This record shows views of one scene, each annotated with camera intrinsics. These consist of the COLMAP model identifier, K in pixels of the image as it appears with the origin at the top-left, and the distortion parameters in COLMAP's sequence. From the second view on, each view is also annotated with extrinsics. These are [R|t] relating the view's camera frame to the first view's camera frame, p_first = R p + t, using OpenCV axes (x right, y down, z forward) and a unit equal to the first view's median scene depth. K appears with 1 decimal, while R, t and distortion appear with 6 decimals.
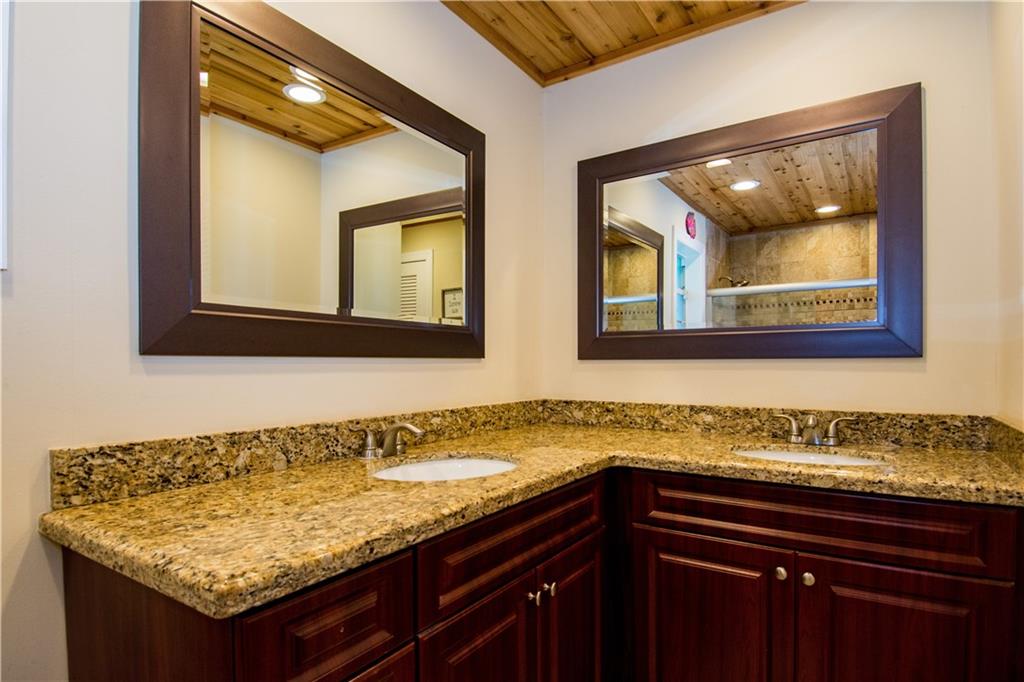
lens RADIAL K [[547.9, 0, 513.4], [0, 547.9, 345.3], [0, 0, 1]] dist [-0.014153, -0.005413]
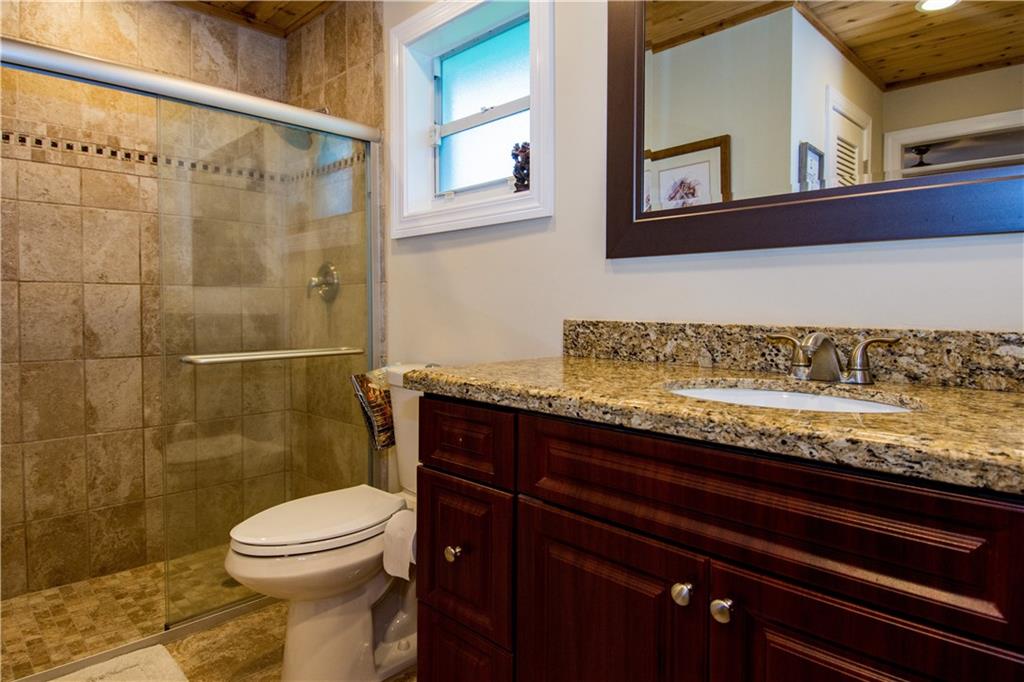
lens RADIAL K [[594.9, 0, 512.3], [0, 594.9, 338.6], [0, 0, 1]] dist [-0.005796, -0.000573]
pose [[-0.210513, 0.054501, -0.976071, 0.781702], [0.027762, 0.998375, 0.049759, 0.127882], [0.977197, -0.016623, -0.211684, 0.995841]]
